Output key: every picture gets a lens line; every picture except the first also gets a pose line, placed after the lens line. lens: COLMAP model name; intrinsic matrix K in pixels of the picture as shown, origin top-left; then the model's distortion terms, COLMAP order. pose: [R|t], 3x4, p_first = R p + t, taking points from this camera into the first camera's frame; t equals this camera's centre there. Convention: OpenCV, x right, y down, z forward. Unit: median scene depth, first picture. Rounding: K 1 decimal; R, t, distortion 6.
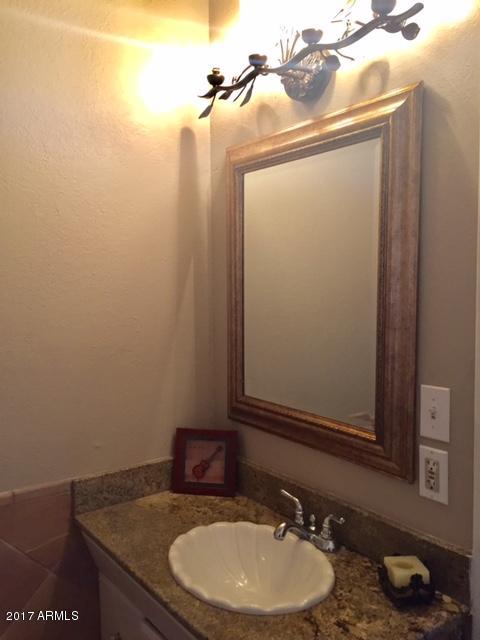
lens RADIAL K [[546.3, 0, 240.5], [0, 546.3, 320.1], [0, 0, 1]] dist [0.010017, -0.000871]
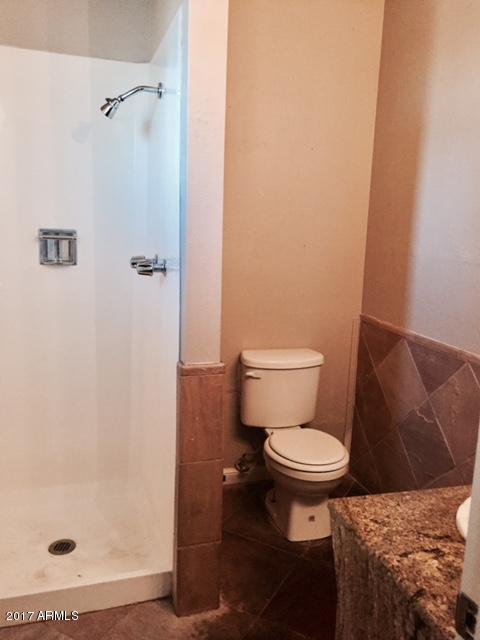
lens RADIAL K [[546.3, 0, 240.2], [0, 546.3, 319.8], [0, 0, 1]] dist [0.010017, -0.000871]
pose [[-0.342190, 0.162576, -0.925459, 1.114040], [-0.079609, 0.976361, 0.200953, -0.003048], [0.936252, 0.142439, -0.321158, 0.925812]]
